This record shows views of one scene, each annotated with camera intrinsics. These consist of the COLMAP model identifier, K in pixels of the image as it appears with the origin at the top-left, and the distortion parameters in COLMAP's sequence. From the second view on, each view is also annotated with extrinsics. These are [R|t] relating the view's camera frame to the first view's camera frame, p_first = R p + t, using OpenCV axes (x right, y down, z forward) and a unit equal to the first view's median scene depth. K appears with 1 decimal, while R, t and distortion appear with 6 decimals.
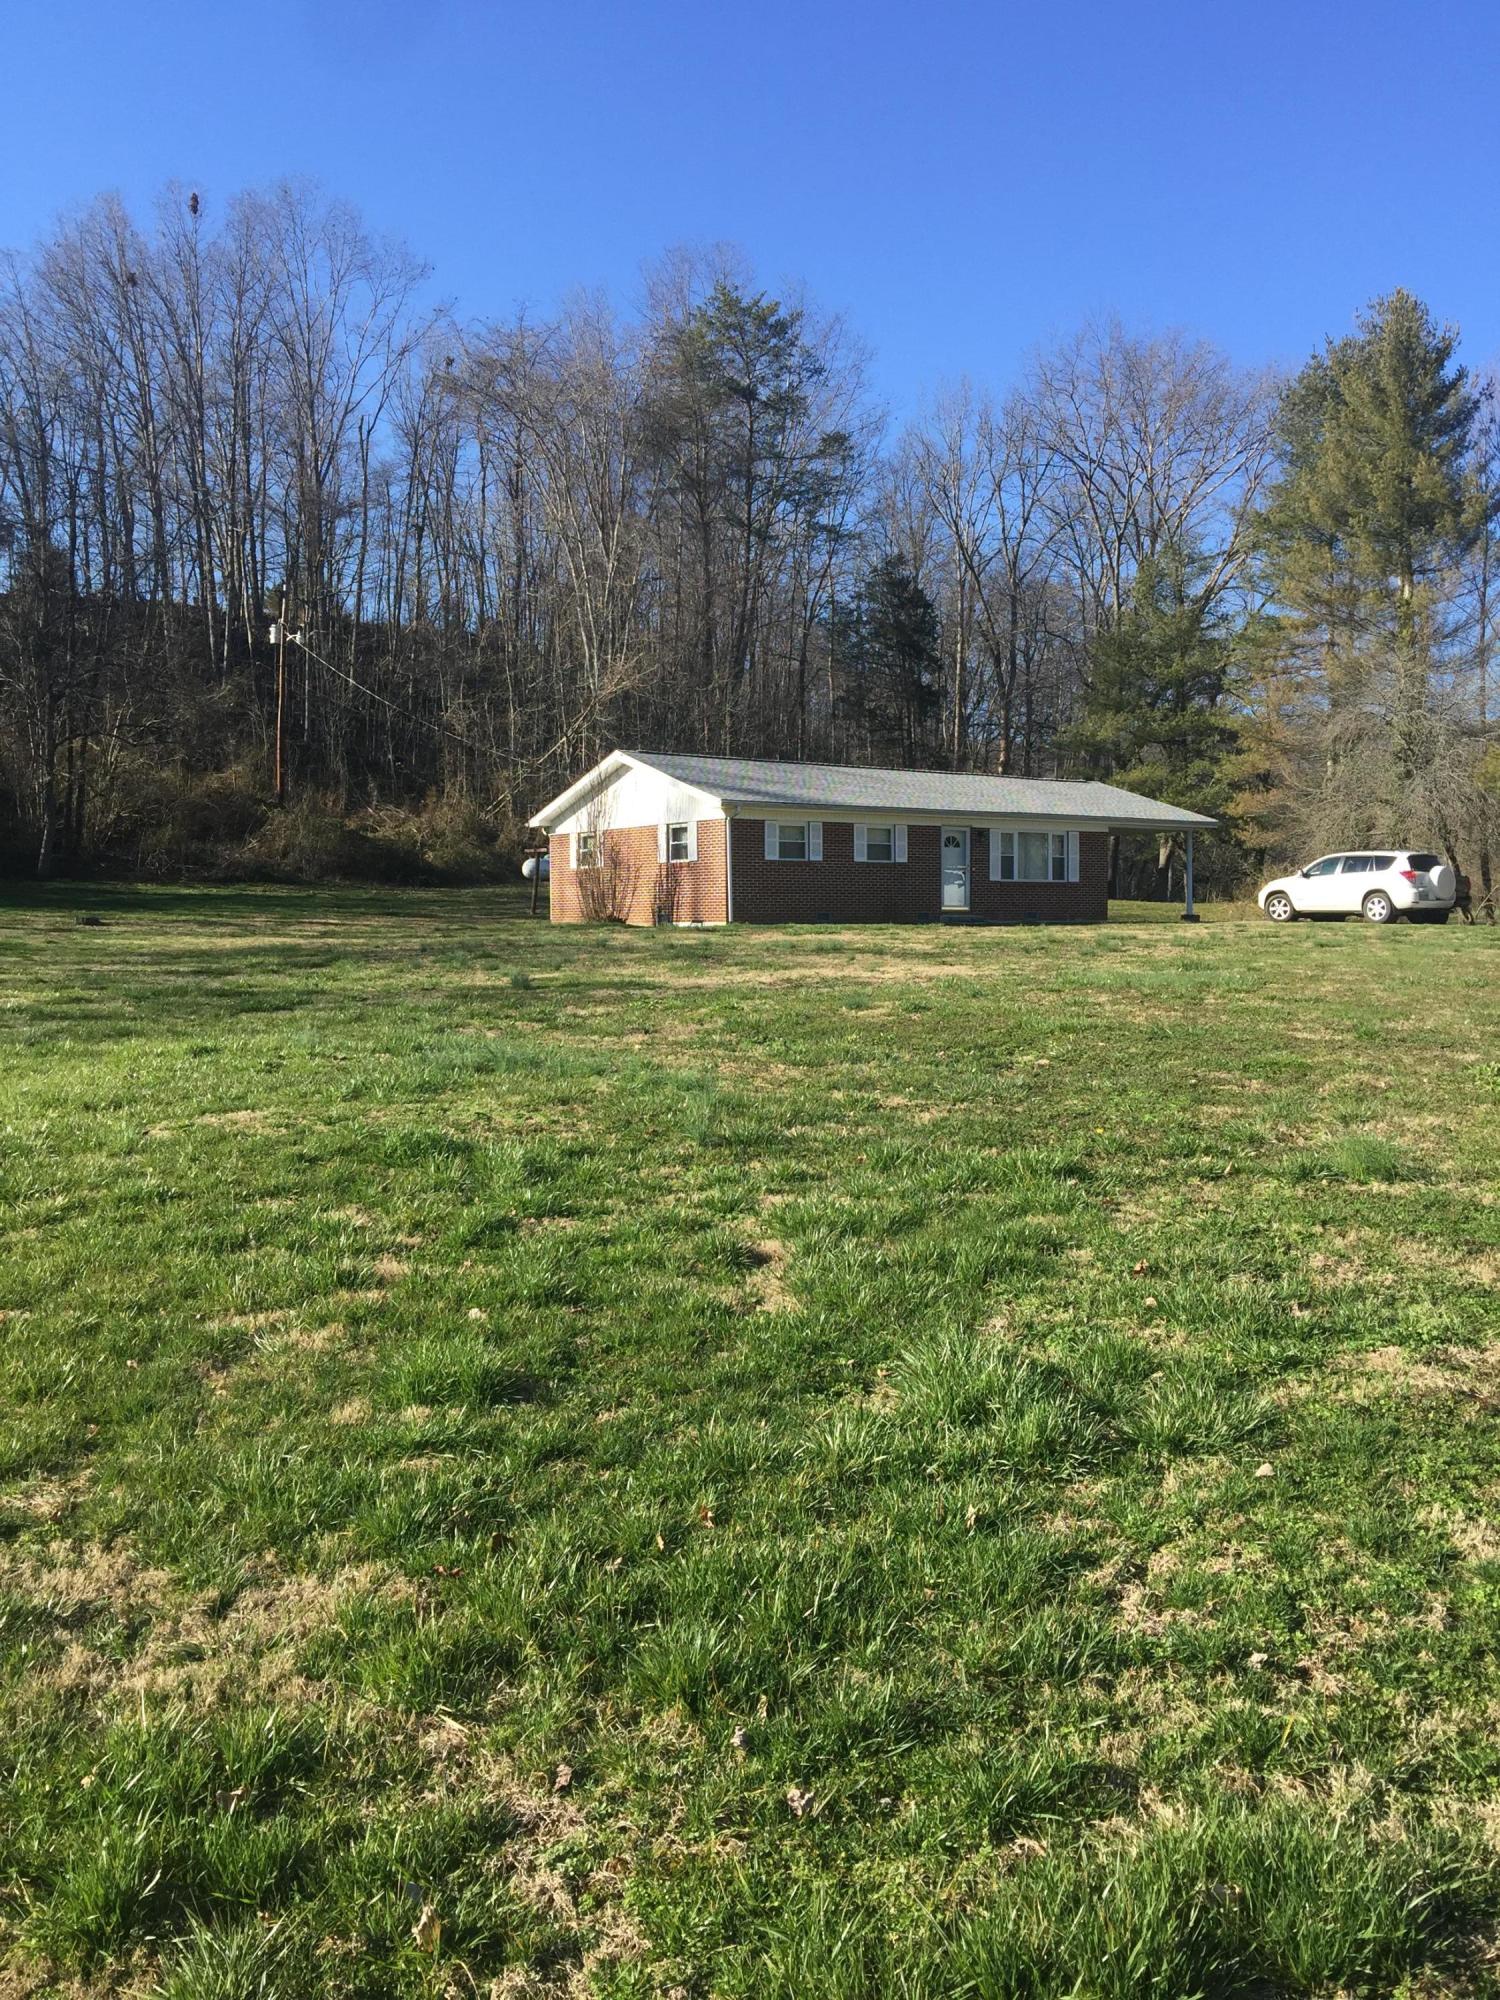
lens RADIAL K [[1709.8, 0, 750.0], [0, 1709.8, 1000.0], [0, 0, 1]] dist [0.012759, 0.001278]
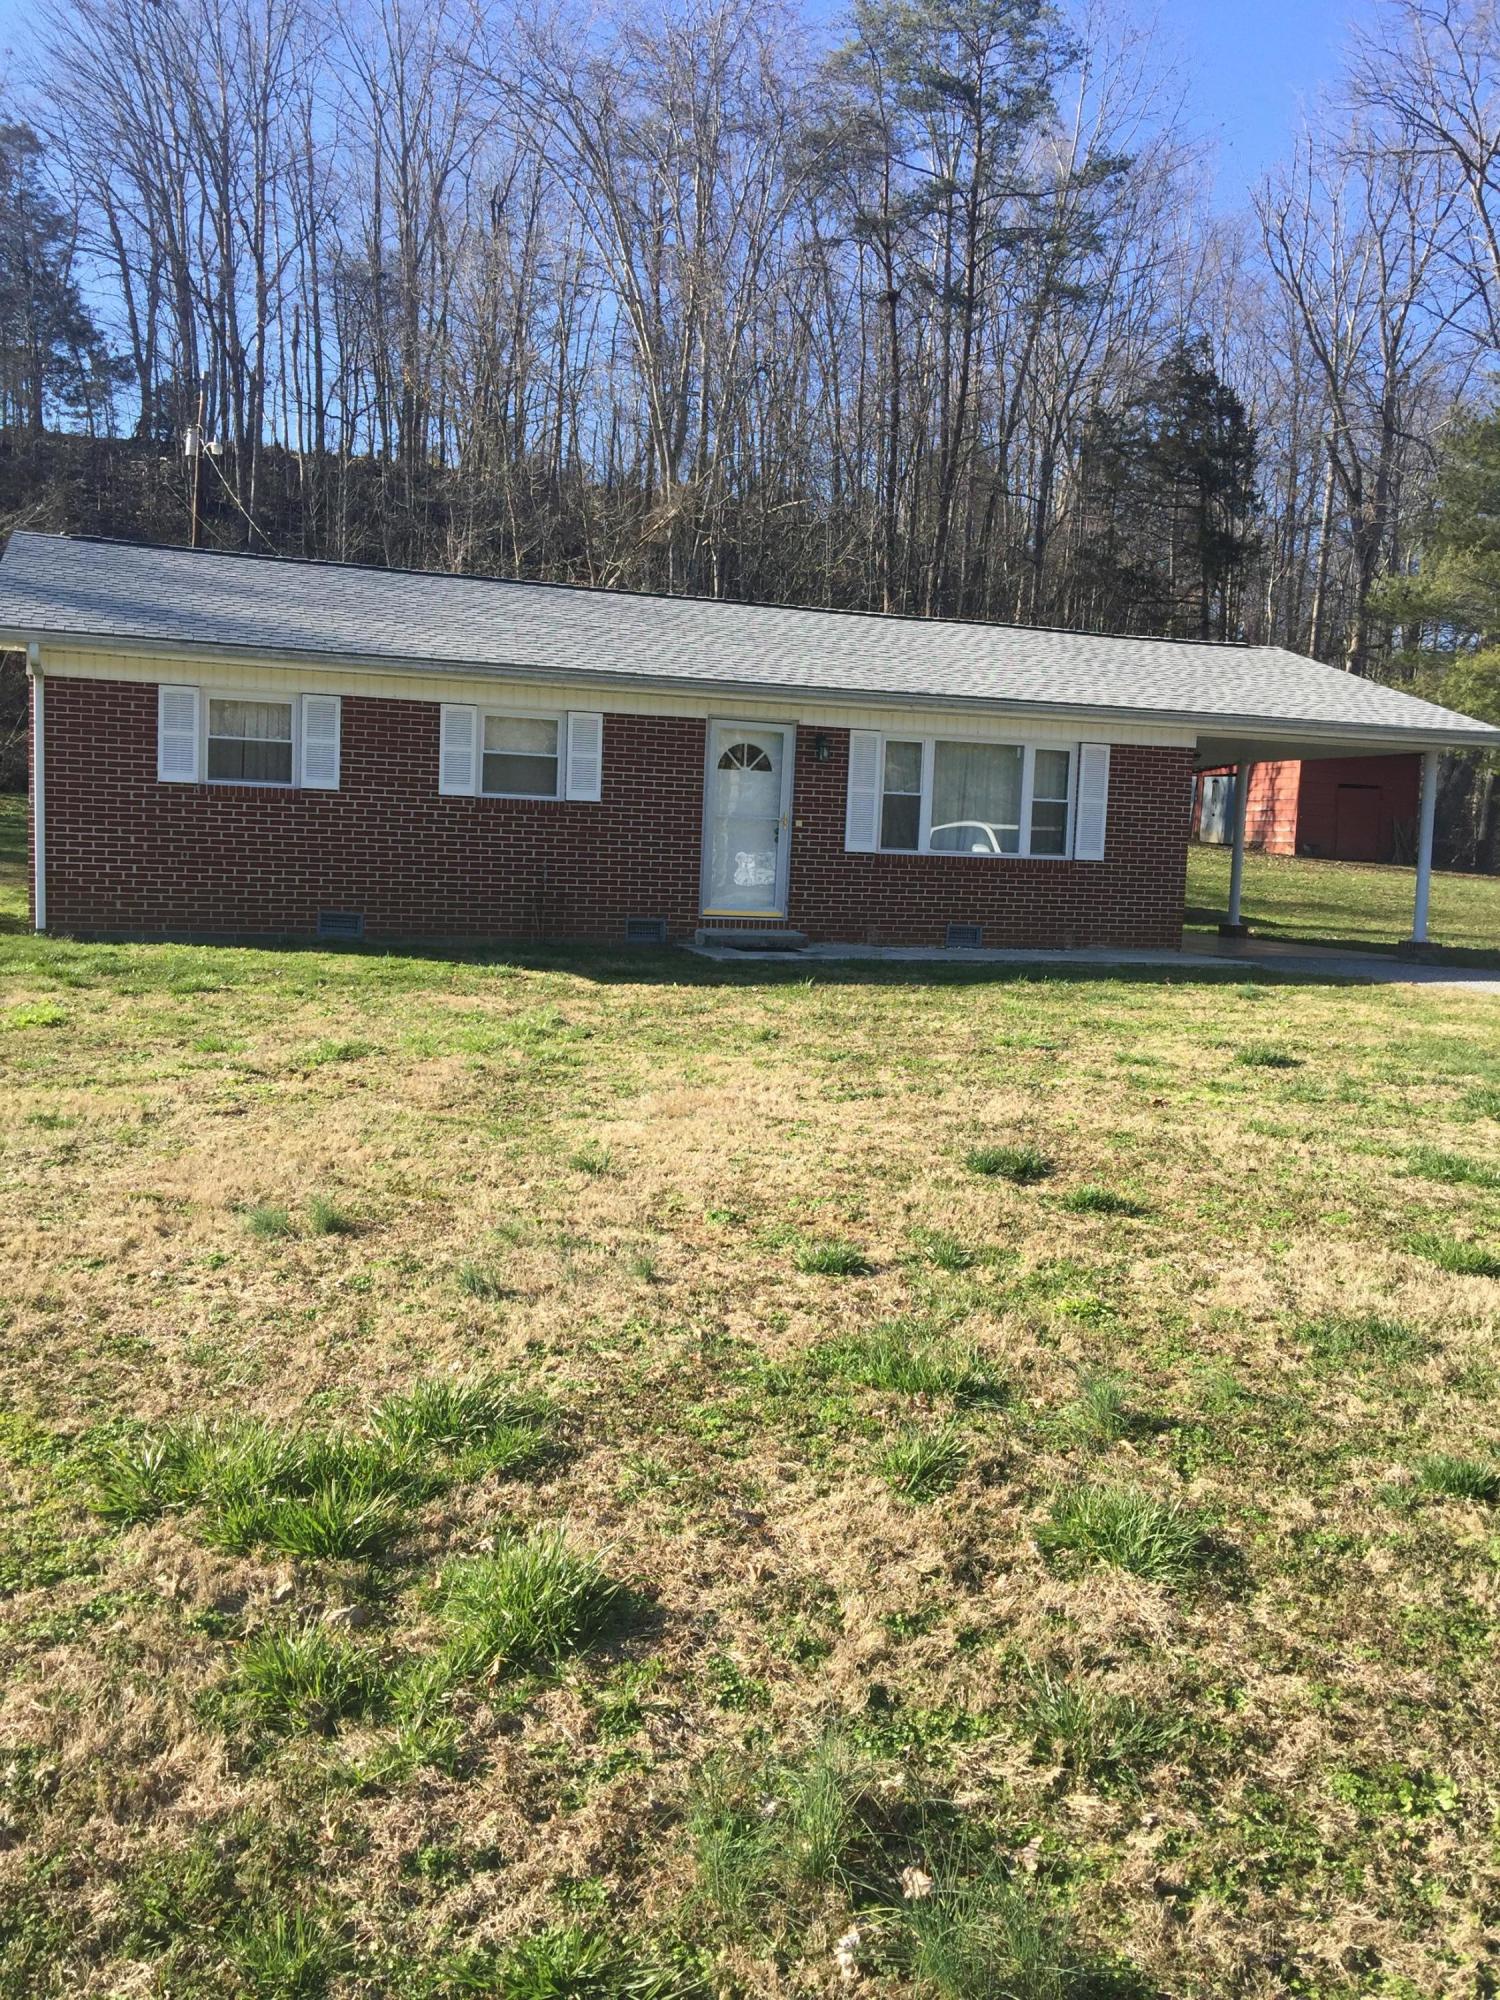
lens RADIAL K [[1709.8, 0, 750.0], [0, 1709.8, 1000.0], [0, 0, 1]] dist [0.012759, 0.001278]
pose [[0.956556, 0.070020, -0.283015, 0.233061], [-0.057238, 0.996942, 0.053196, -0.051529], [0.285875, -0.034686, 0.957639, 0.553558]]
